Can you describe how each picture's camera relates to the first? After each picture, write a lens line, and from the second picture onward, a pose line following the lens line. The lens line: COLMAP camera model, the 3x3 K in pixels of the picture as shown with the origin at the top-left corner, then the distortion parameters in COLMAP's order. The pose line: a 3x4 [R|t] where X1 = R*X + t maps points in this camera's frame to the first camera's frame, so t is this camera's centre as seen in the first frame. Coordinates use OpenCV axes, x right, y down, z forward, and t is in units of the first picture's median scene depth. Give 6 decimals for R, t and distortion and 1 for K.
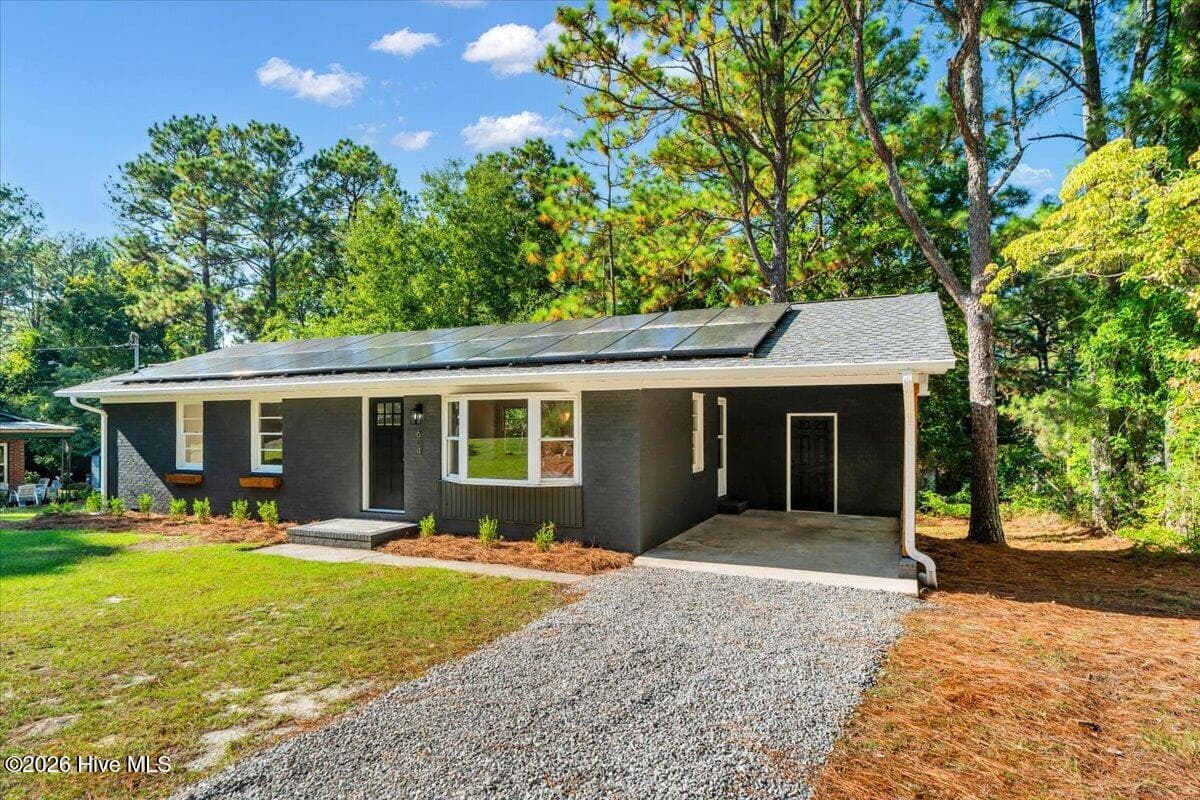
lens RADIAL K [[711.4, 0, 592.1], [0, 711.4, 419.0], [0, 0, 1]] dist [-0.002036, 0.000649]
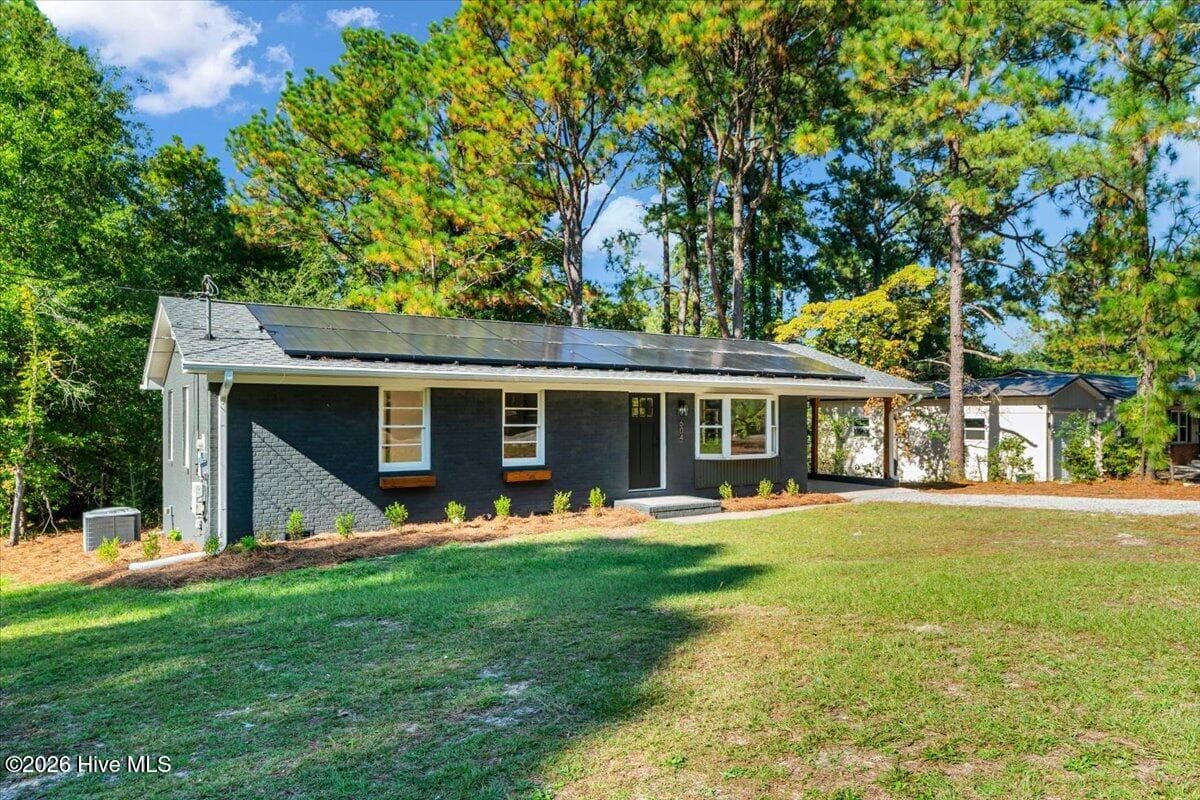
lens RADIAL K [[711.4, 0, 592.1], [0, 711.4, 419.0], [0, 0, 1]] dist [-0.002036, 0.000649]
pose [[0.532942, -0.000883, 0.846151, -1.153657], [-0.005763, 0.999972, 0.004674, 0.006636], [-0.846132, -0.007367, 0.532923, 0.385066]]
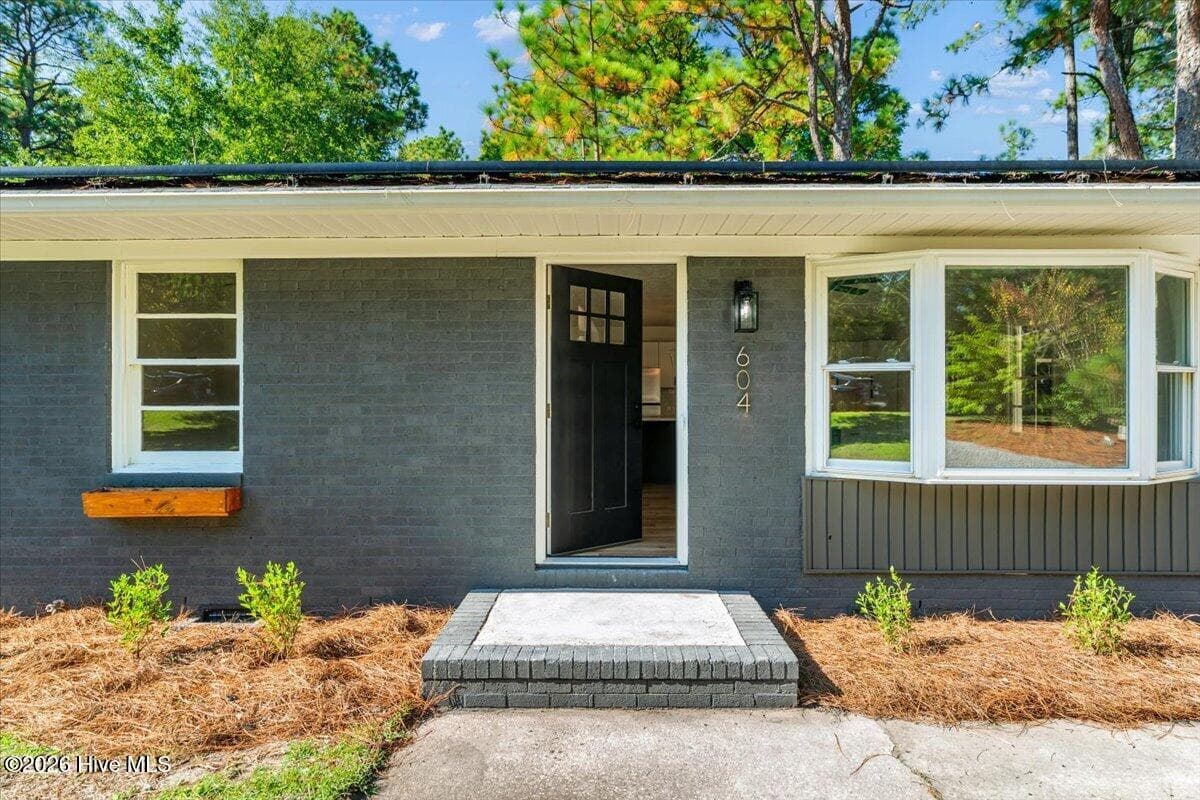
lens RADIAL K [[709.6, 0, 594.3], [0, 709.6, 411.1], [0, 0, 1]] dist [-0.000717, 0.000272]
pose [[0.908218, 0.001881, 0.418494, -0.394259], [-0.004578, 0.999975, 0.005440, 0.039881], [-0.418473, -0.006857, 0.908203, 0.569924]]
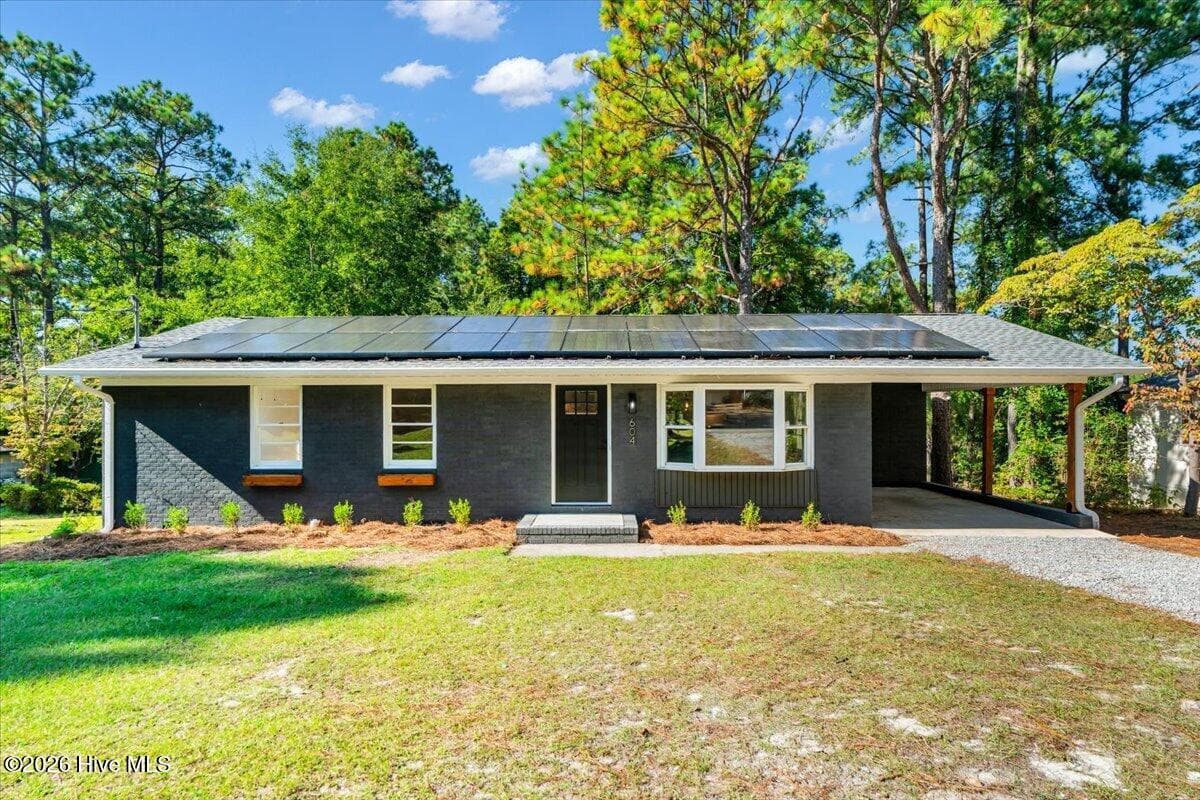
lens RADIAL K [[667.2, 0, 598.4], [0, 667.2, 416.5], [0, 0, 1]] dist [0.001858, -0.000860]
pose [[0.906433, 0.001316, 0.422349, -0.559629], [-0.002474, 0.999995, 0.002193, 0.008331], [-0.422343, -0.003033, 0.906431, 0.153237]]
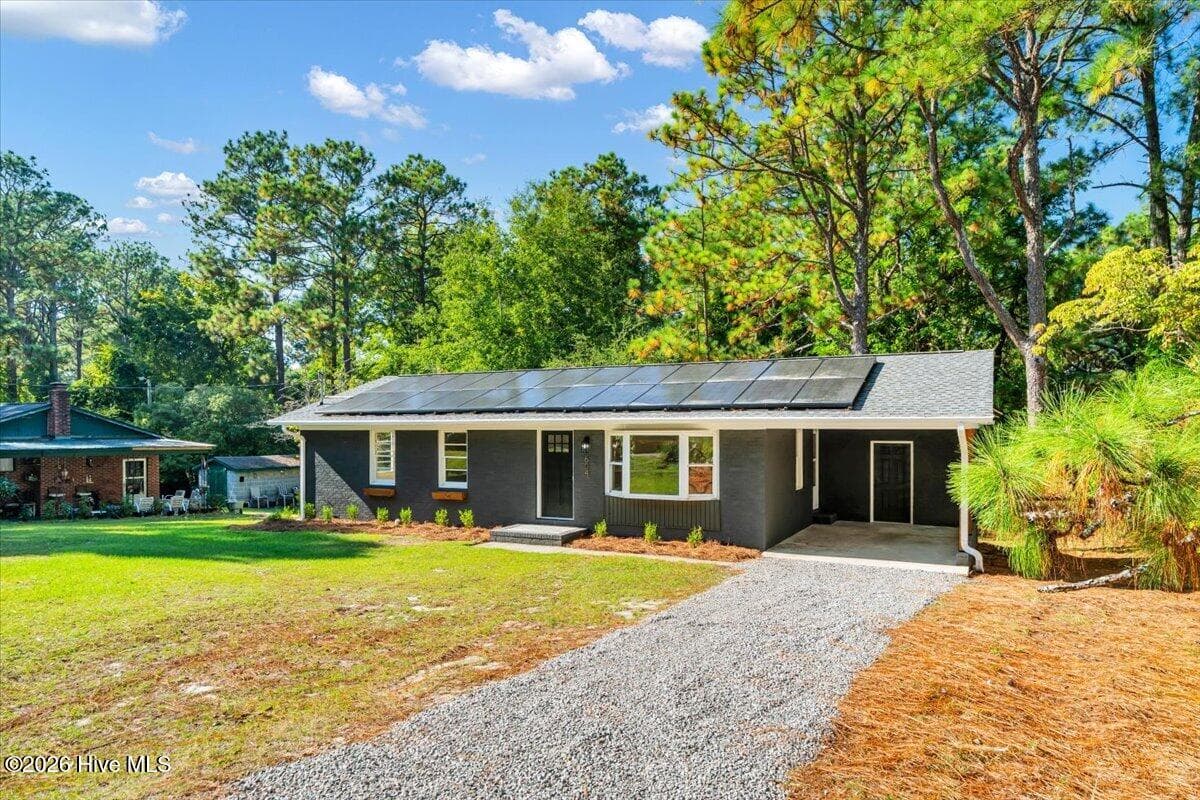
lens RADIAL K [[825.5, 0, 582.1], [0, 825.5, 427.3], [0, 0, 1]] dist [0.002129, 0.000353]
pose [[0.998648, 0.001696, -0.051952, -0.143652], [-0.001455, 0.999988, 0.004673, -0.037646], [0.051959, -0.004591, 0.998639, -0.427589]]
